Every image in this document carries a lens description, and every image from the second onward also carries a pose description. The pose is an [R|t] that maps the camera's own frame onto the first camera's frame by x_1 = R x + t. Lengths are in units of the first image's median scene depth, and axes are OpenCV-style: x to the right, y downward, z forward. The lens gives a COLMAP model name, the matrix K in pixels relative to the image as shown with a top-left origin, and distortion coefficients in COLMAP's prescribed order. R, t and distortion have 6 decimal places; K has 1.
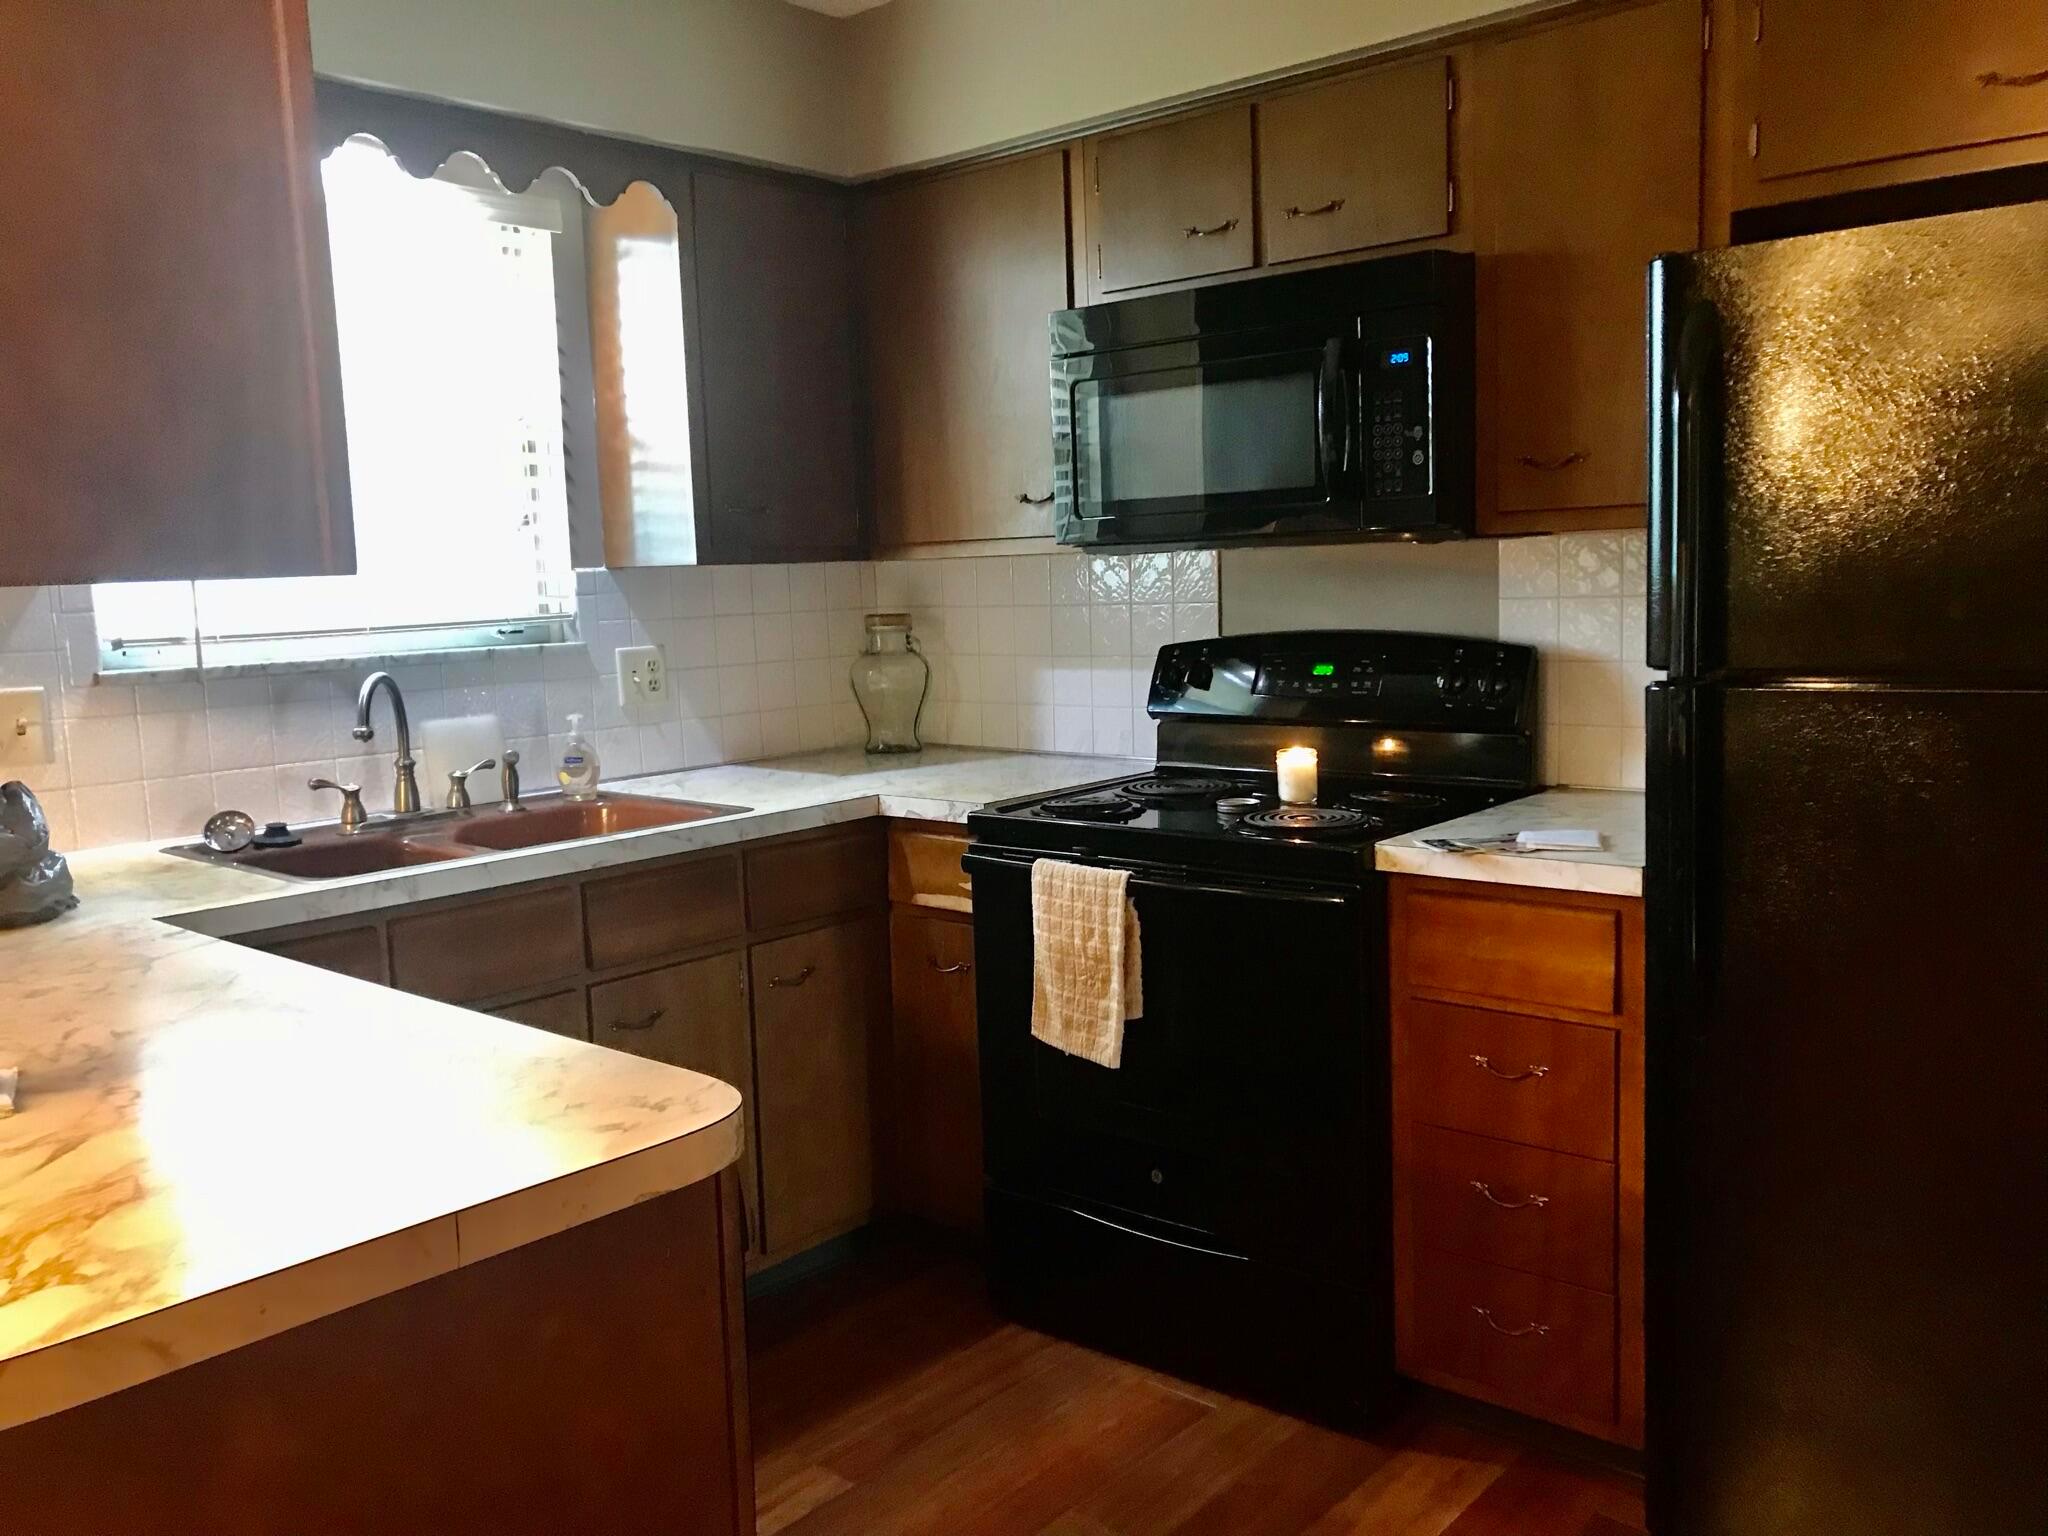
lens RADIAL K [[1672.5, 0, 1024.3], [0, 1672.5, 773.5], [0, 0, 1]] dist [0.034881, -0.015838]
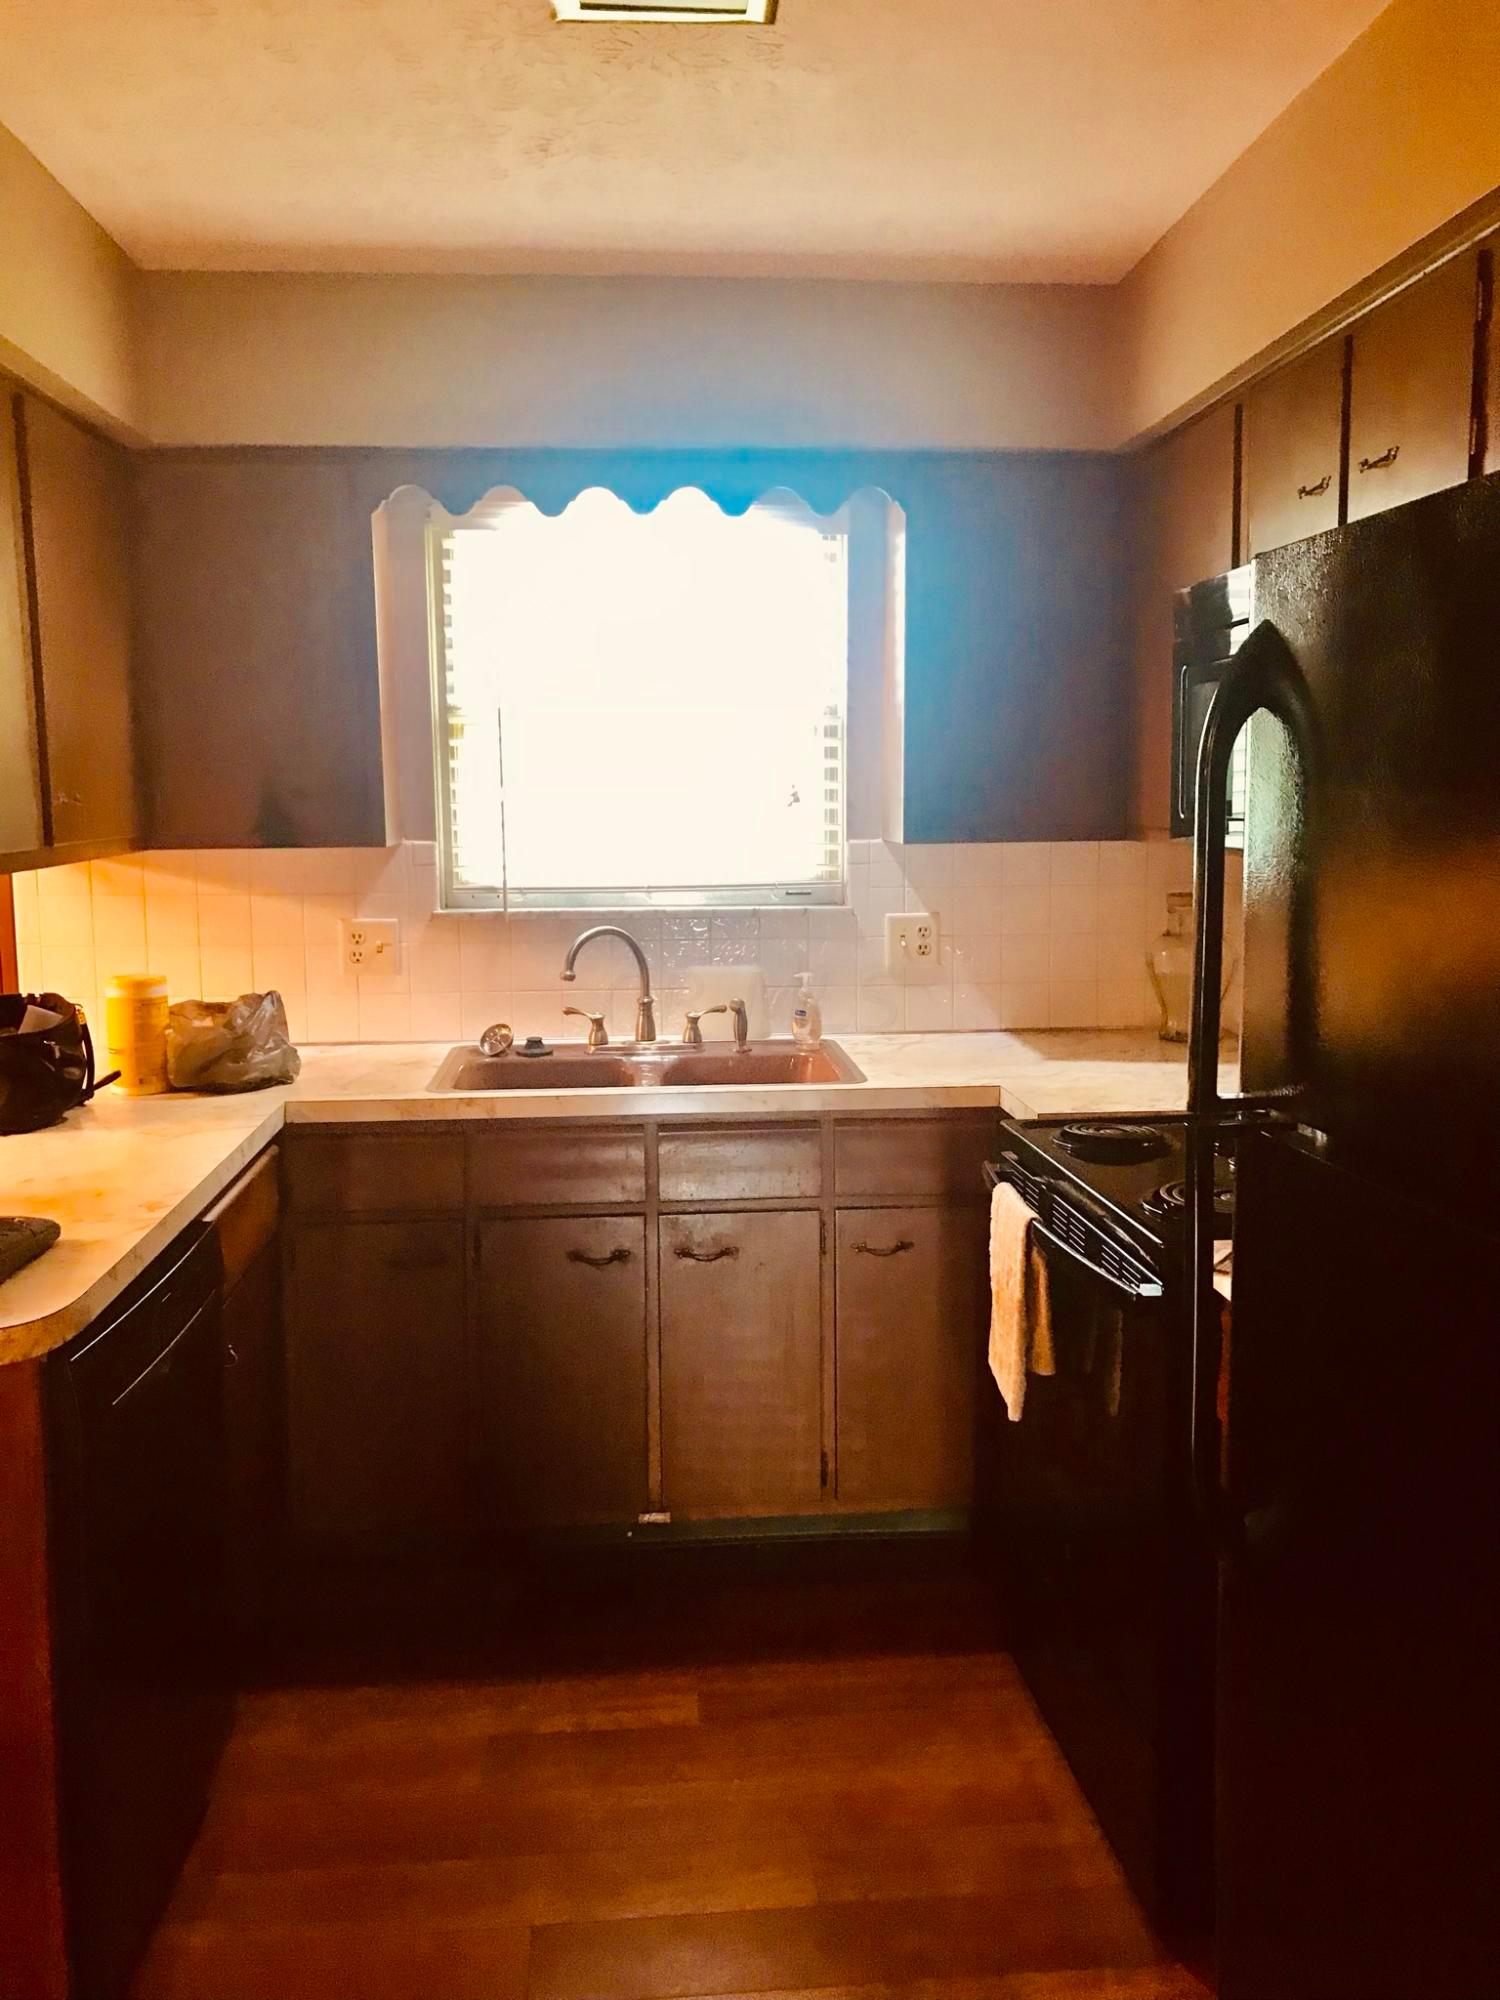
lens RADIAL K [[1633.3, 0, 747.1], [0, 1633.3, 992.5], [0, 0, 1]] dist [0.034881, -0.015838]
pose [[0.711189, 0.114456, -0.693621, 0.483822], [-0.102437, 0.992999, 0.058825, -0.086291], [0.695497, 0.029217, 0.717935, 0.201843]]
